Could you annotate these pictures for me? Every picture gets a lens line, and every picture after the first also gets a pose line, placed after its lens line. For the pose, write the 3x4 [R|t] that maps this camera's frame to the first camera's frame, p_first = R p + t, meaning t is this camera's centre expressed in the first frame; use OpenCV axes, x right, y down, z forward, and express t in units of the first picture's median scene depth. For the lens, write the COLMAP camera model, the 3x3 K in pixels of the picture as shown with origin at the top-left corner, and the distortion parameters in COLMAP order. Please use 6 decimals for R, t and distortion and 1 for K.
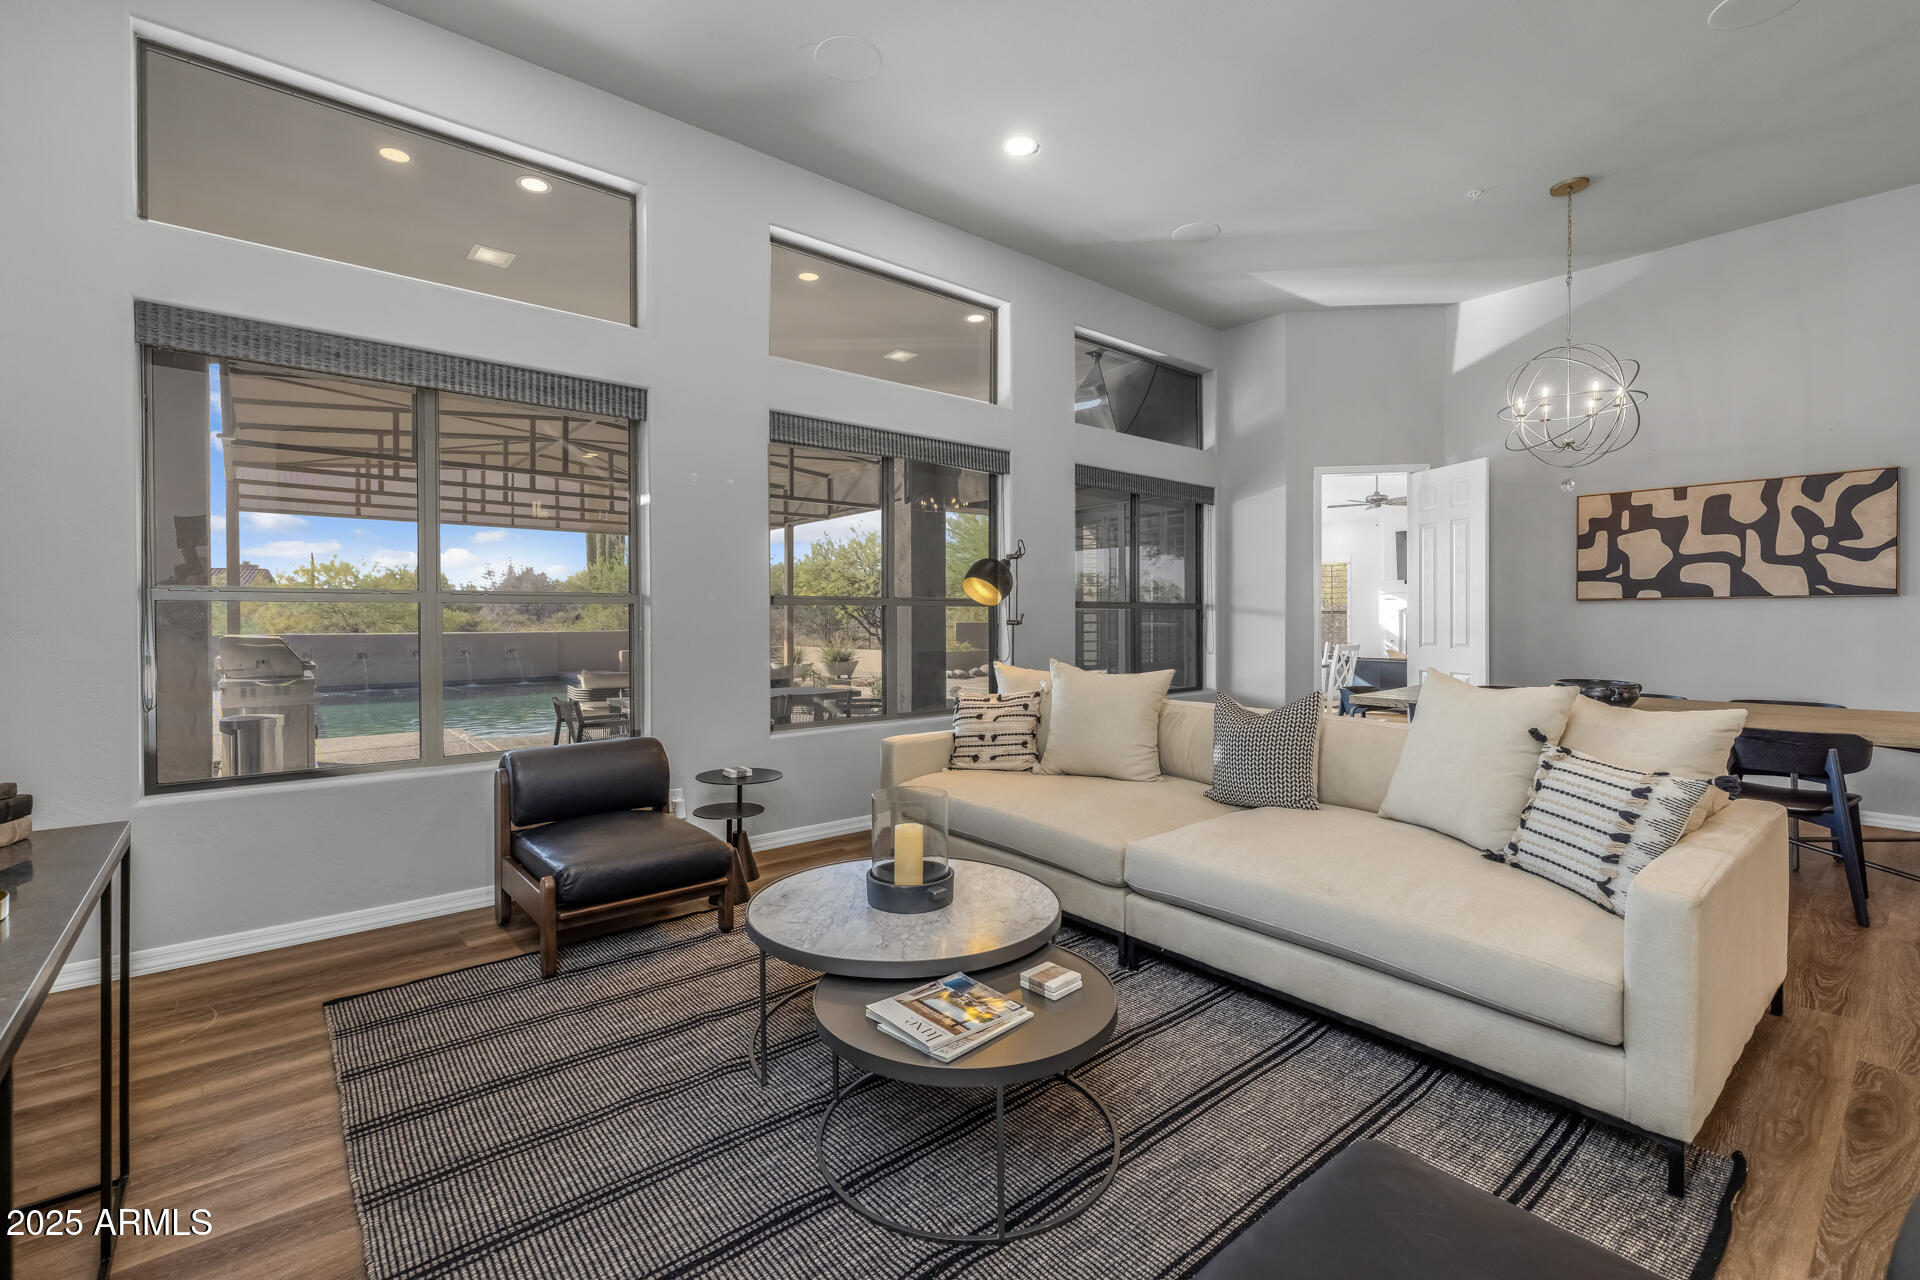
lens RADIAL K [[820.5, 0, 906.2], [0, 820.5, 624.6], [0, 0, 1]] dist [-0.001794, -0.000196]
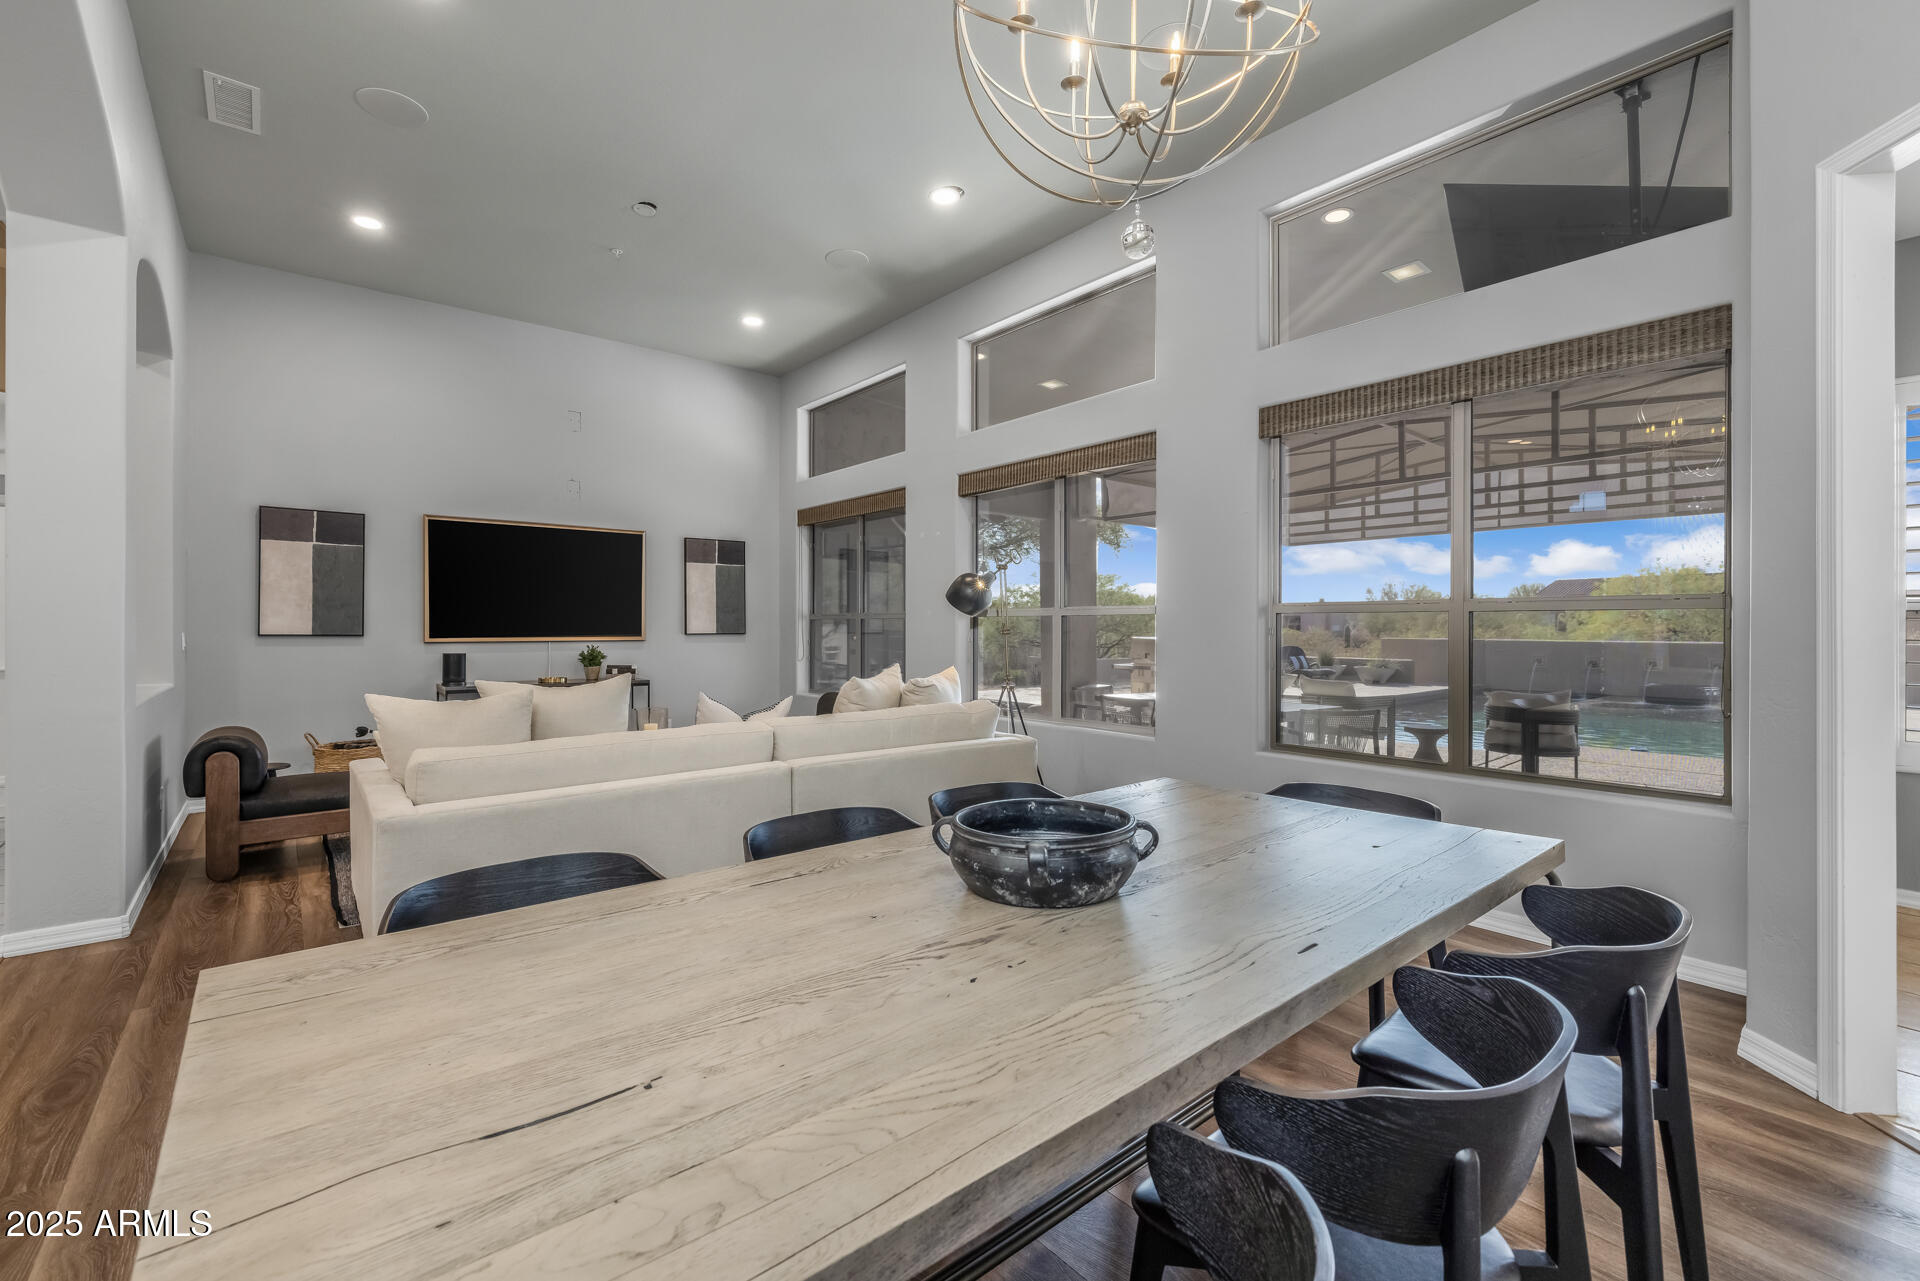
lens RADIAL K [[818.2, 0, 945.6], [0, 818.2, 620.3], [0, 0, 1]] dist [0.007804, -0.000944]
pose [[0.026729, -0.007583, -0.999614, 0.480267], [-0.007945, 0.999938, -0.007798, -0.003397], [0.999611, 0.008151, 0.026667, 0.379467]]
